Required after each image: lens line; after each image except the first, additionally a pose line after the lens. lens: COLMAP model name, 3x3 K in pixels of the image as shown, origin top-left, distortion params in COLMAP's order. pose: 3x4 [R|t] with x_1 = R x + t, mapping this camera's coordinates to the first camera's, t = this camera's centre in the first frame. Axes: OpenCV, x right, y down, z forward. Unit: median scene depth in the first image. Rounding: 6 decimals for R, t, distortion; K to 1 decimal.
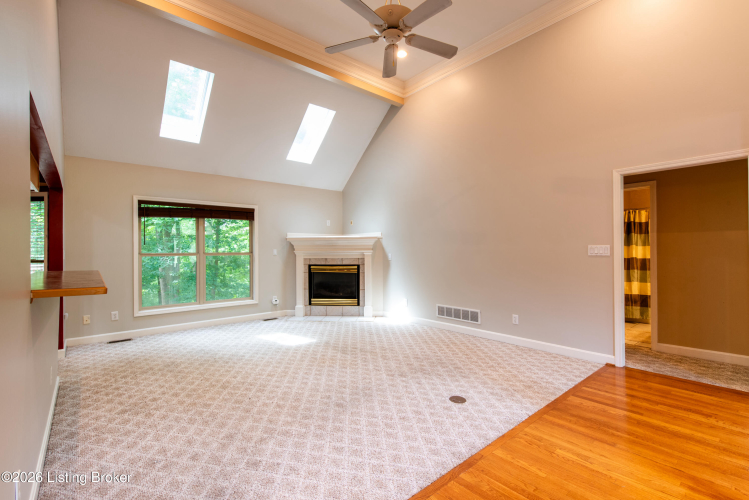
lens RADIAL K [[341.0, 0, 370.3], [0, 341.0, 249.2], [0, 0, 1]] dist [0.009137, -0.001008]
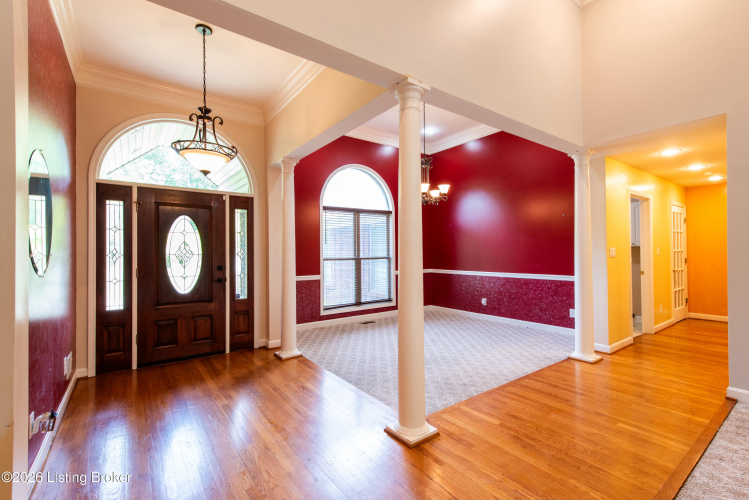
lens RADIAL K [[334.8, 0, 378.8], [0, 334.8, 249.3], [0, 0, 1]] dist [0.011503, -0.000043]
pose [[-0.998575, 0.015488, 0.051073, 0.543905], [0.014592, 0.999734, -0.017869, 0.002510], [-0.051337, -0.017099, -0.998535, 1.093404]]
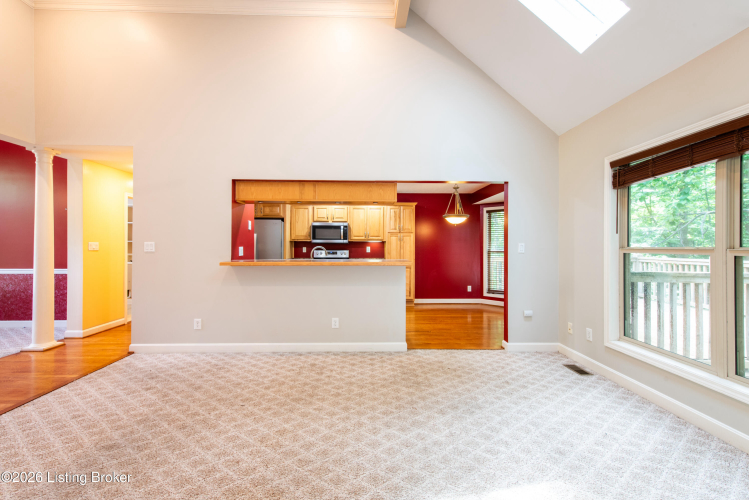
lens RADIAL K [[318.0, 0, 371.3], [0, 318.0, 247.2], [0, 0, 1]] dist [0.010414, -0.001861]
pose [[-0.620944, 0.006836, -0.783825, 0.083868], [0.007245, 0.999969, 0.002982, 0.011628], [0.783821, -0.003827, -0.620975, 1.520322]]
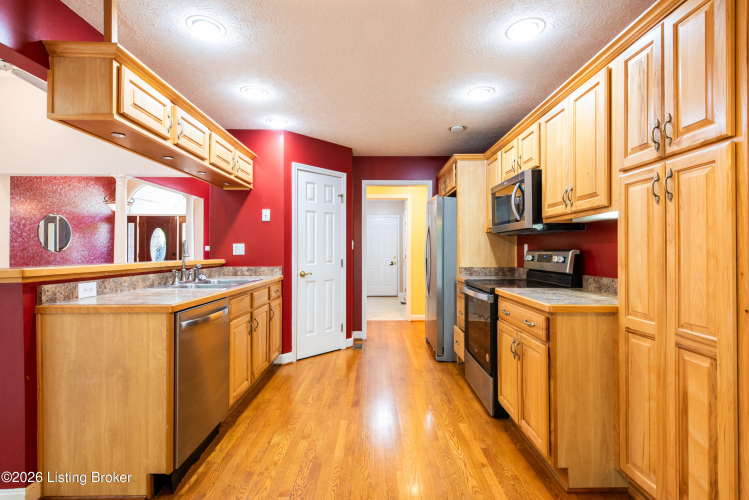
lens RADIAL K [[341.0, 0, 373.2], [0, 341.0, 250.5], [0, 0, 1]] dist [0.009137, -0.001008]
pose [[-0.773506, 0.010904, 0.633695, -1.516225], [0.004274, 0.999919, -0.011988, 0.041483], [-0.633774, -0.006564, -0.773490, 0.971087]]
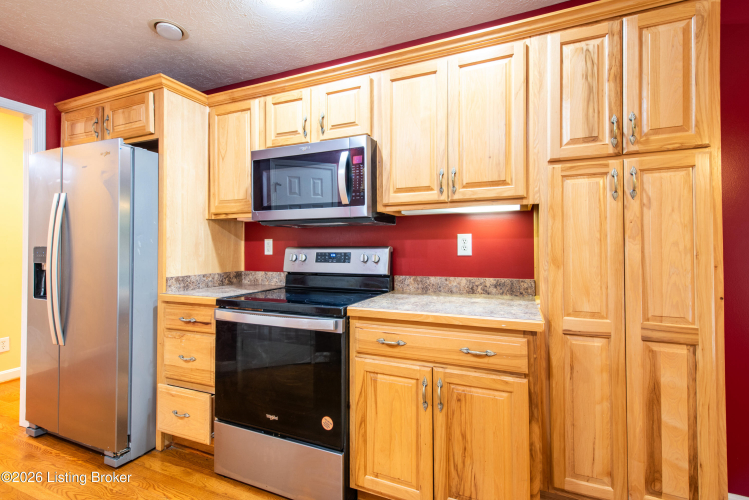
lens RADIAL K [[334.8, 0, 375.2], [0, 334.8, 244.8], [0, 0, 1]] dist [0.011503, -0.000043]
pose [[-0.887048, 0.009163, -0.461585, -1.099940], [0.015059, 0.999845, -0.009093, 0.035200], [0.461431, -0.015017, -0.887049, 0.673432]]
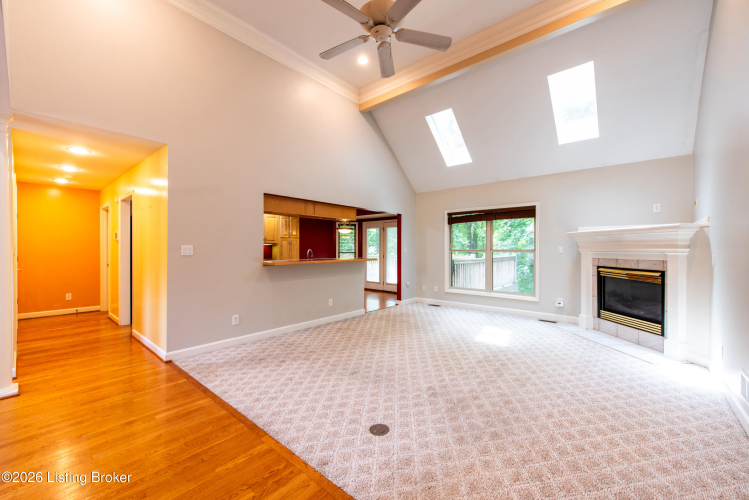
lens RADIAL K [[297.5, 0, 374.5], [0, 297.5, 251.3], [0, 0, 1]] dist [0.004986, -0.000067]
pose [[0.164921, 0.016437, -0.986170, 0.789877], [0.003322, 0.999846, 0.017220, -0.004339], [0.986301, -0.006116, 0.164842, 0.717600]]
